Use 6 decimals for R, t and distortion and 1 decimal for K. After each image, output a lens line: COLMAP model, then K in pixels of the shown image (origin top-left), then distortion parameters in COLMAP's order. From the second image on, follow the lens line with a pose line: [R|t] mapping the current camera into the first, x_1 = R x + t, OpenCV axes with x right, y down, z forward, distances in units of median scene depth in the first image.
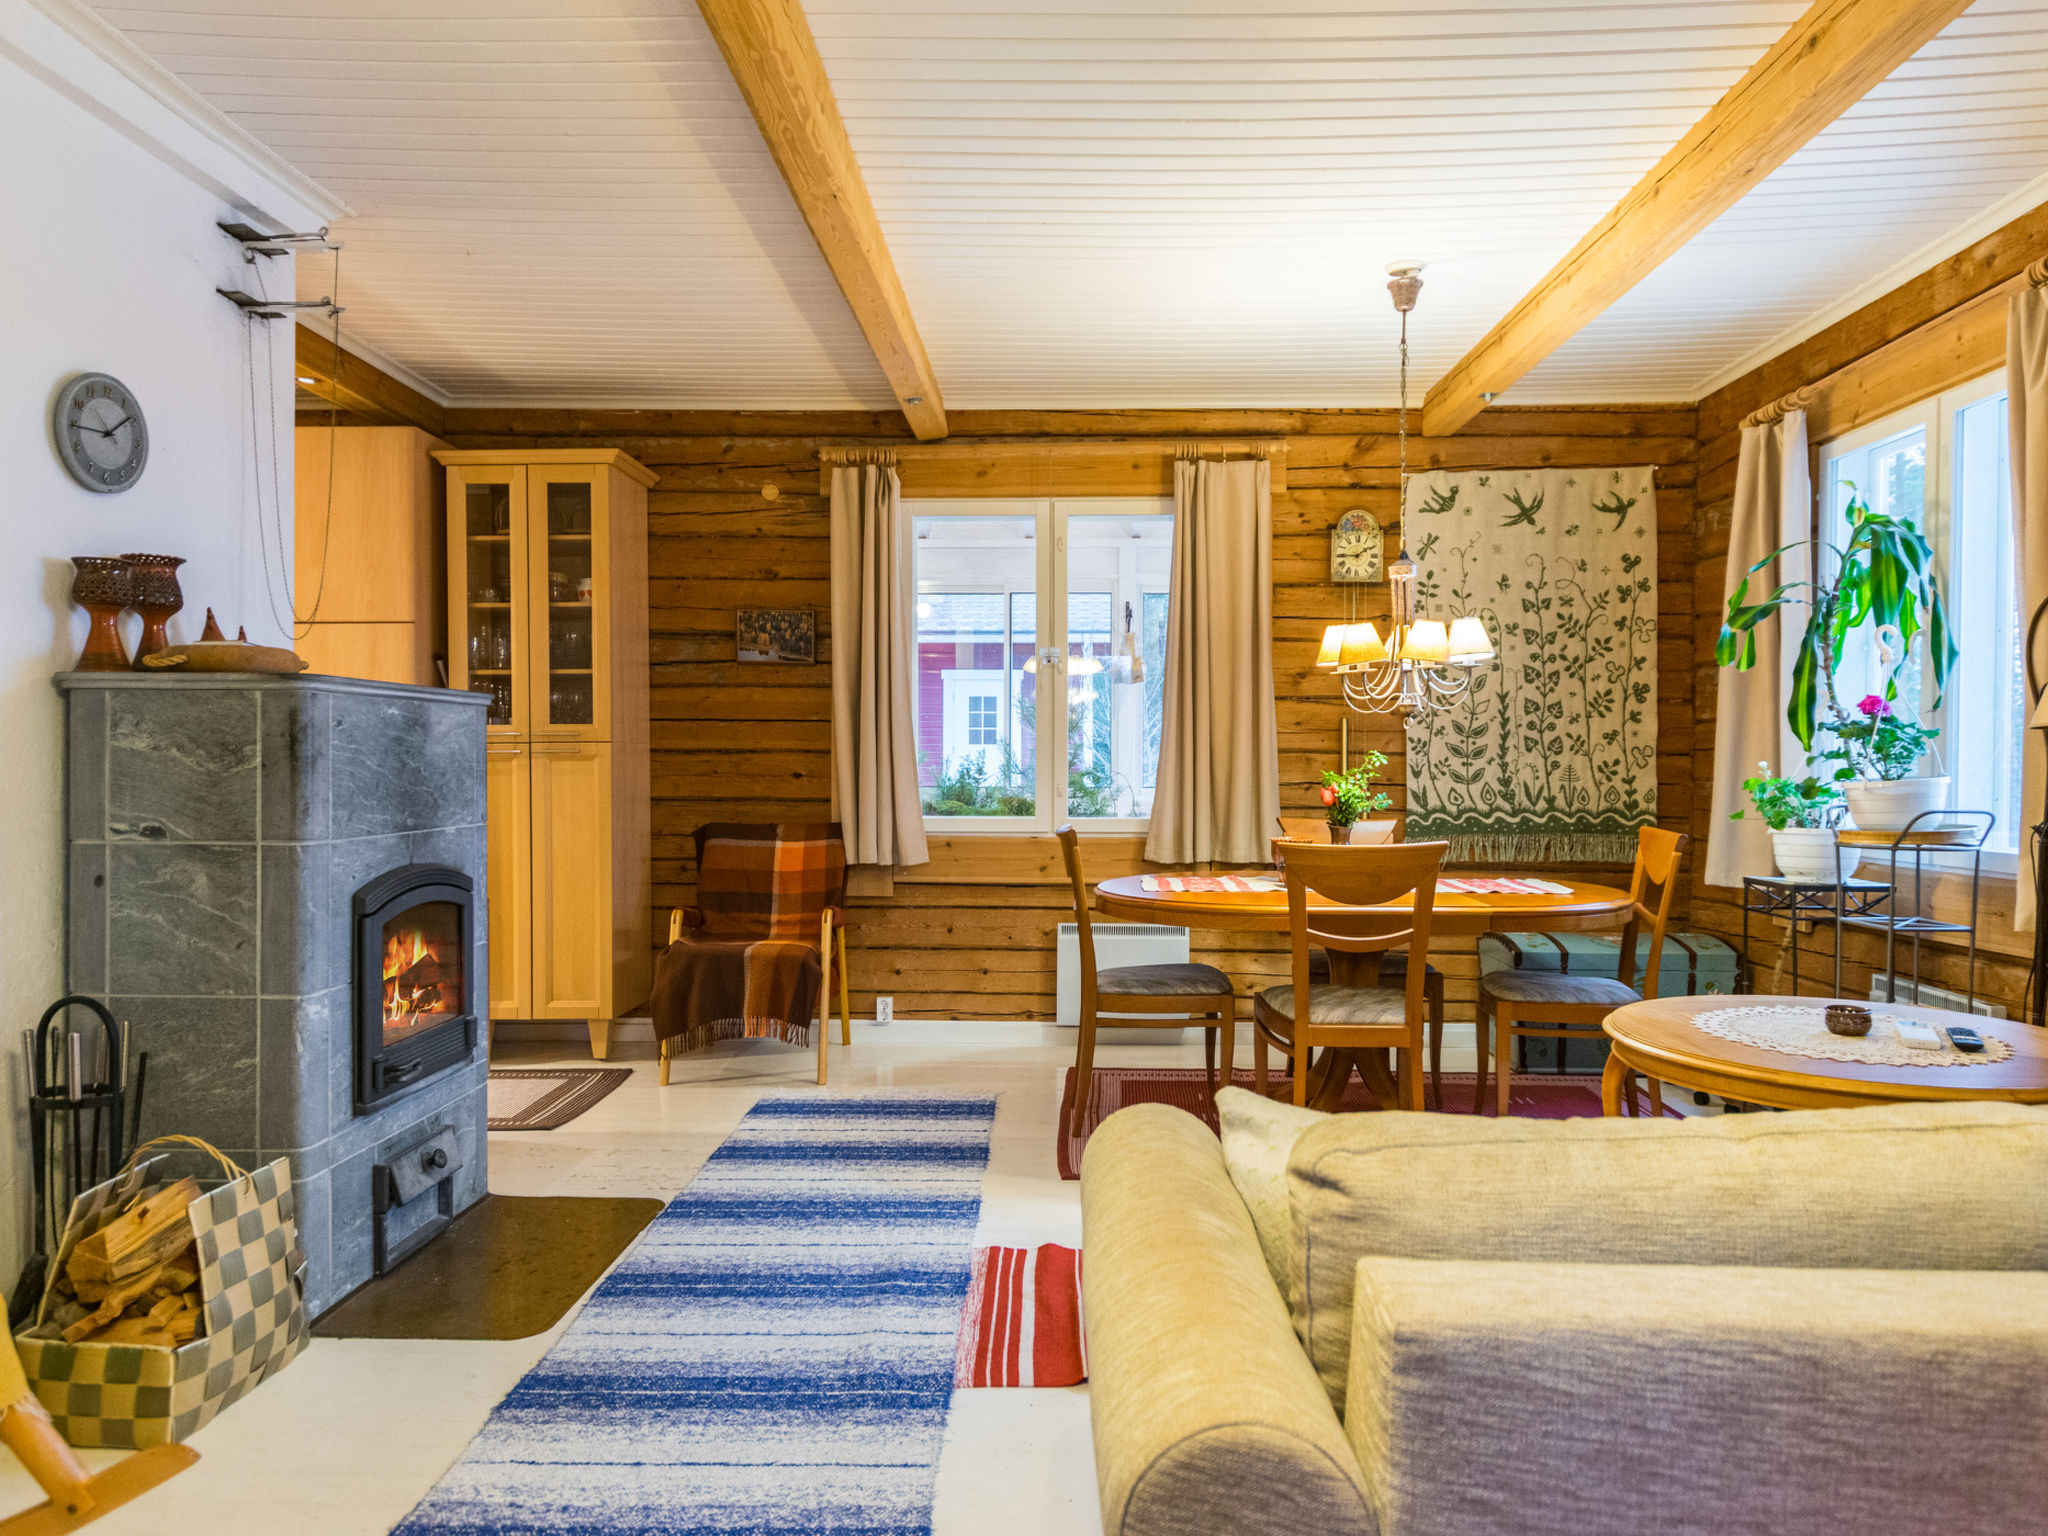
lens RADIAL K [[1370.5, 0, 1013.2], [0, 1370.5, 771.7], [0, 0, 1]] dist [0.007571, 0.001294]
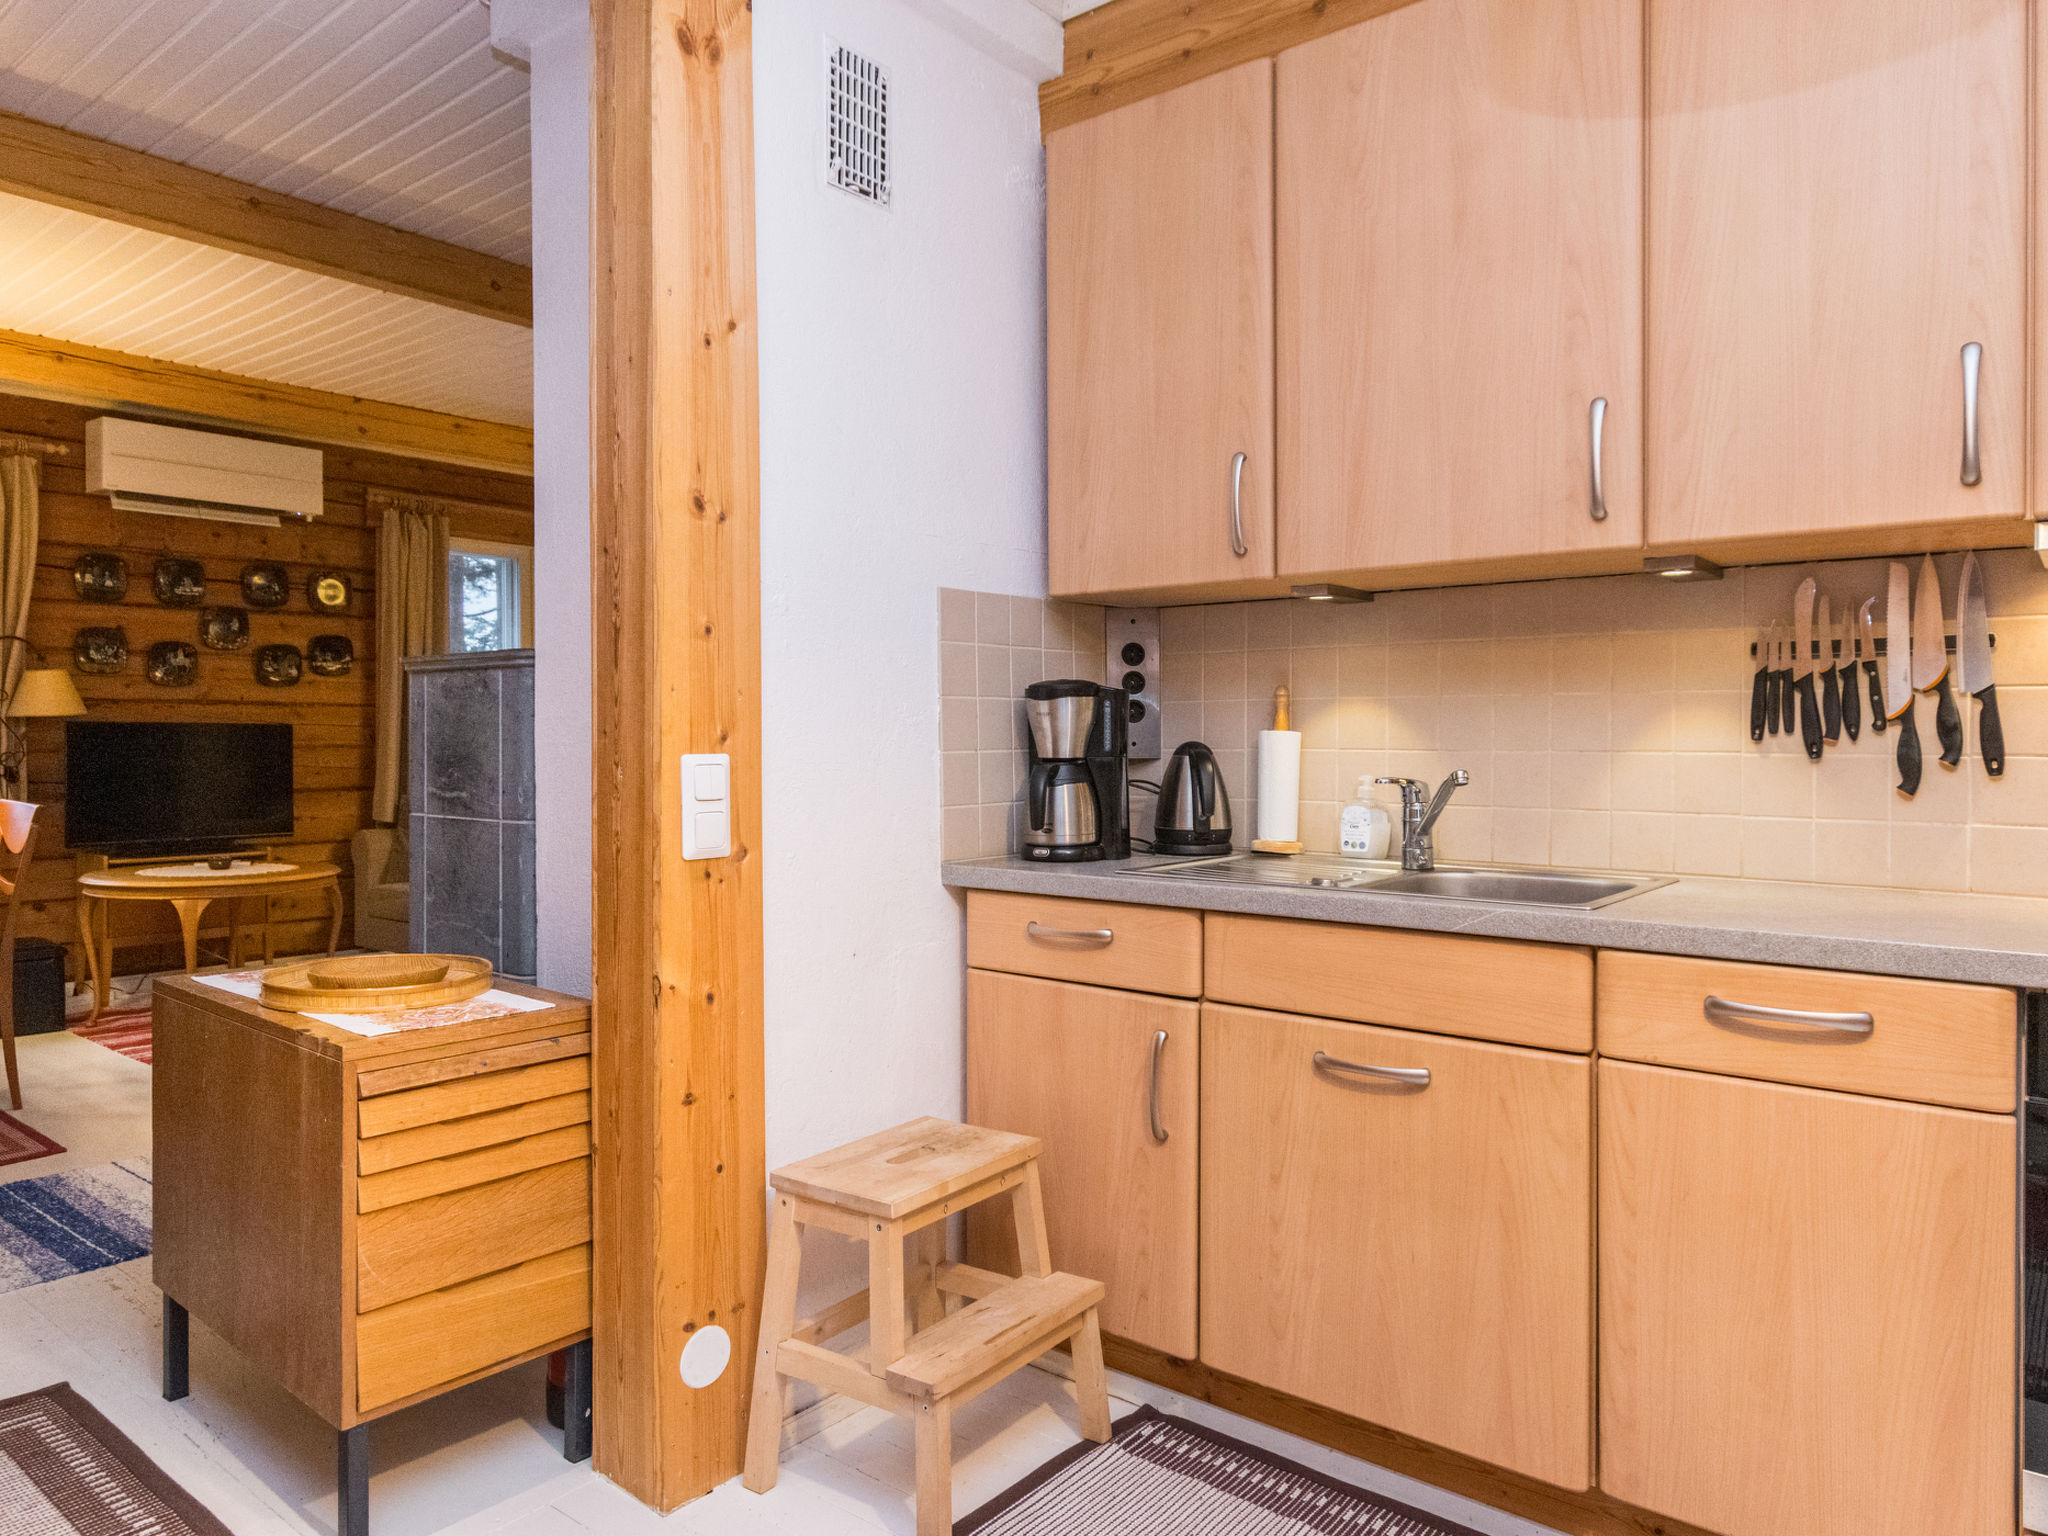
lens RADIAL K [[1370.5, 0, 1043.3], [0, 1370.5, 738.0], [0, 0, 1]] dist [0.007571, 0.001294]
pose [[-0.798591, -0.005434, 0.601850, -0.789715], [-0.000448, 0.999964, 0.008435, -0.011179], [-0.601874, 0.006467, -0.798565, 0.938826]]
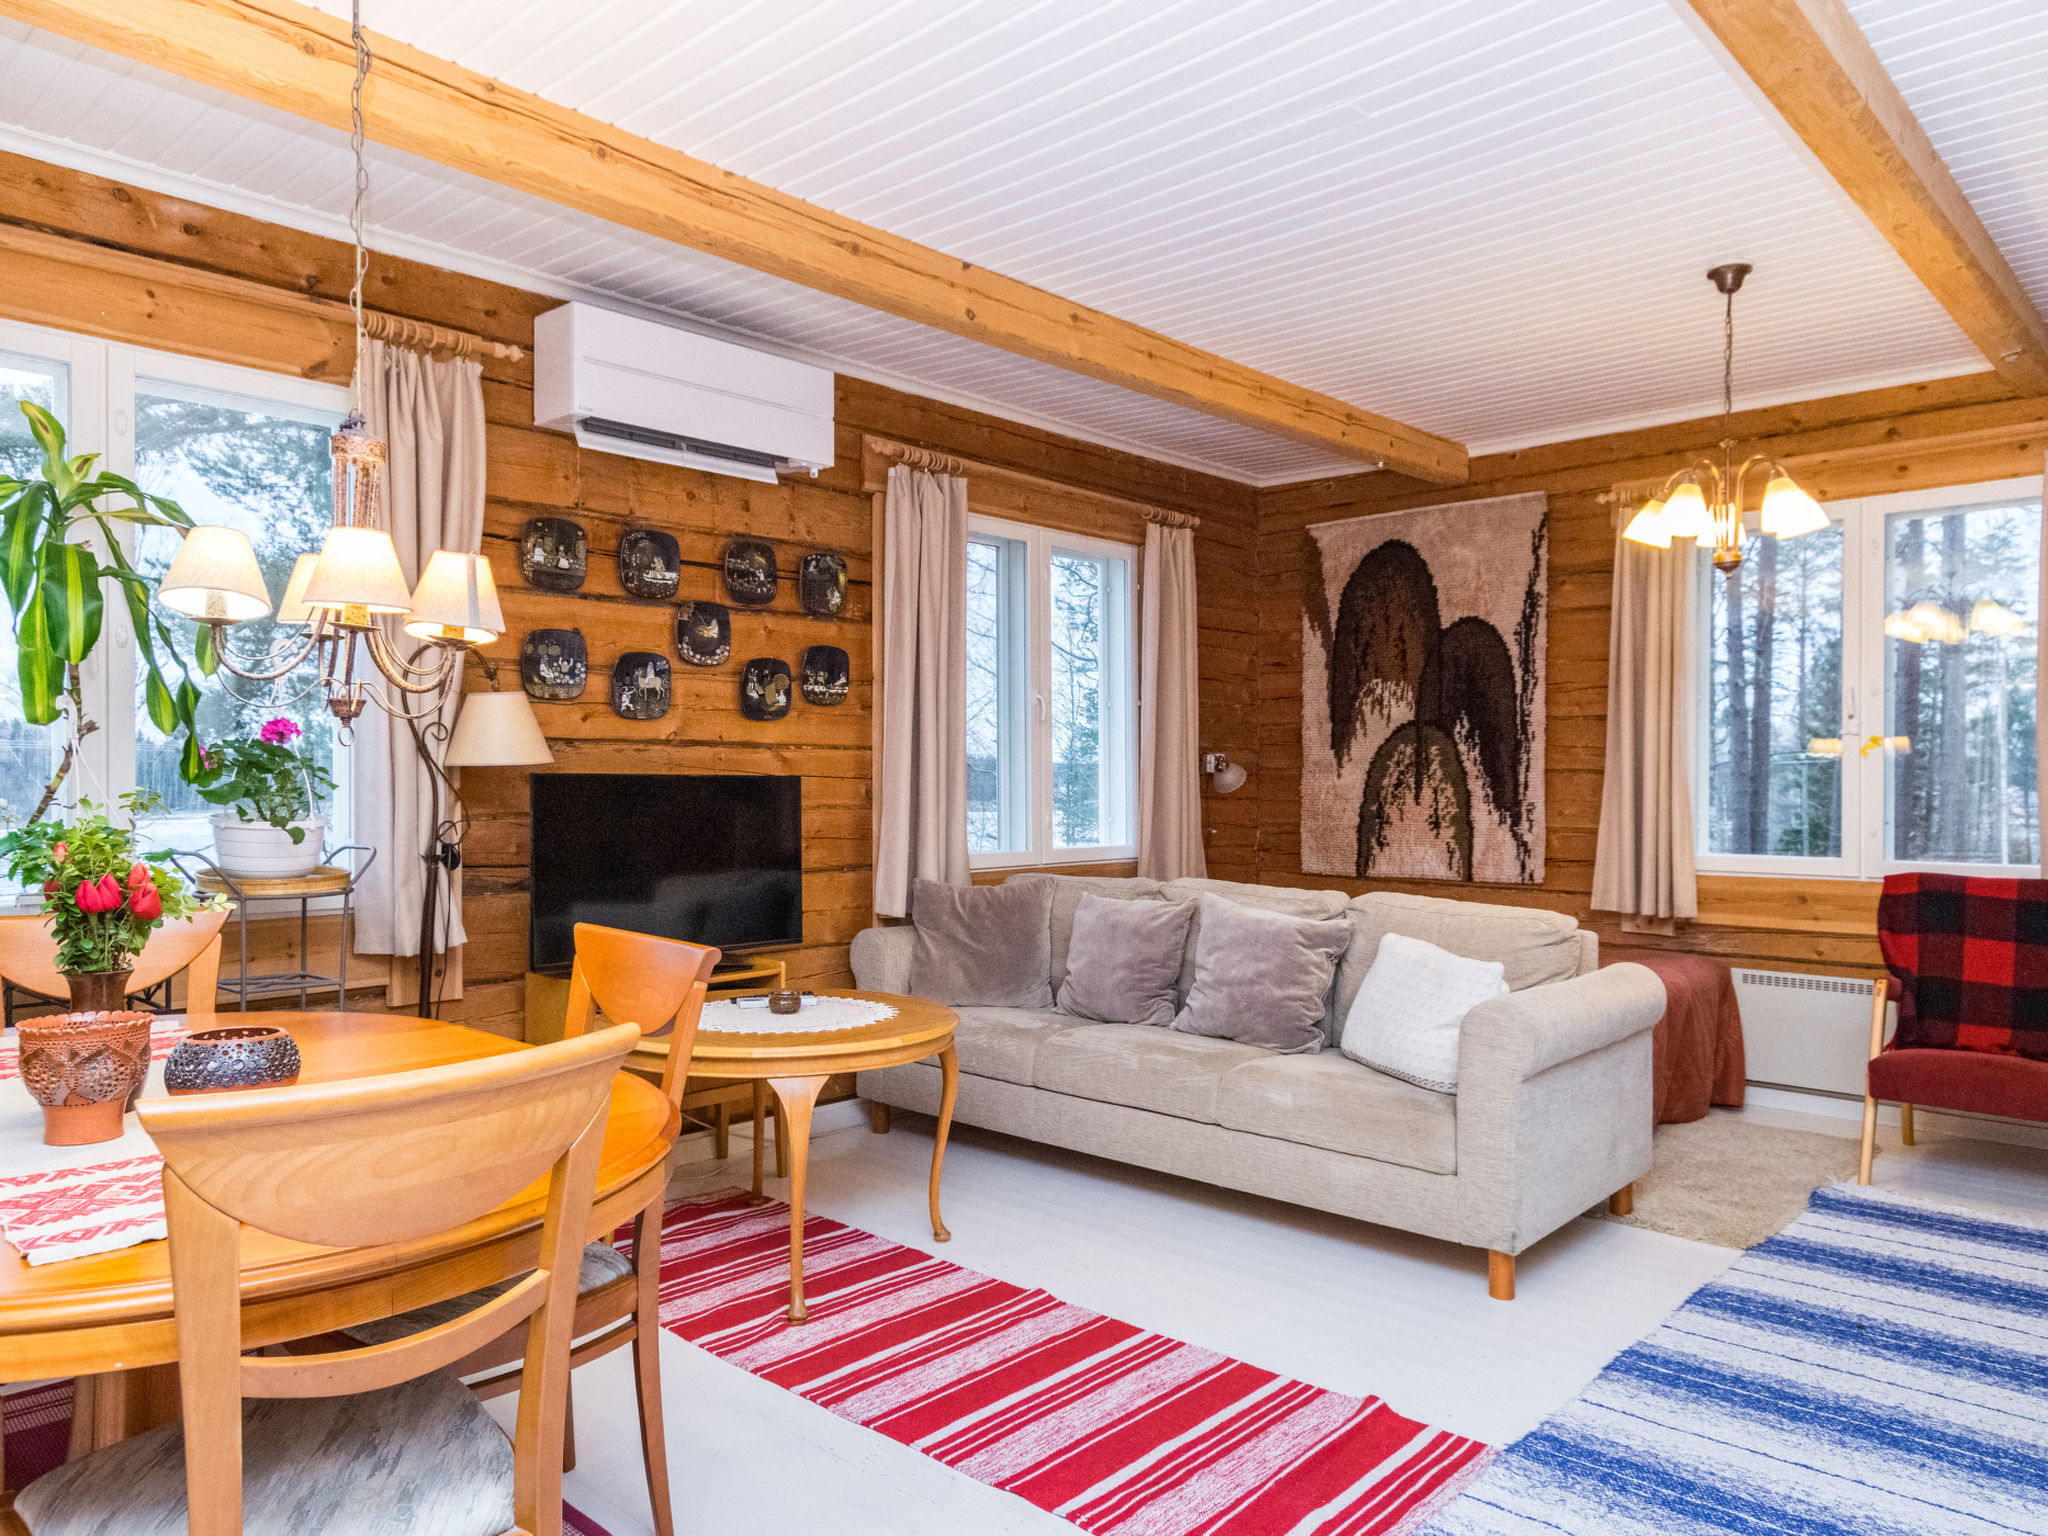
lens RADIAL K [[1370.5, 0, 1065.7], [0, 1370.5, 773.3], [0, 0, 1]] dist [0.007571, 0.001294]
pose [[-0.763946, -0.001038, 0.645279, -0.198097], [0.001590, 0.999993, 0.003492, -0.016510], [-0.645278, 0.003694, -0.763939, 0.891575]]
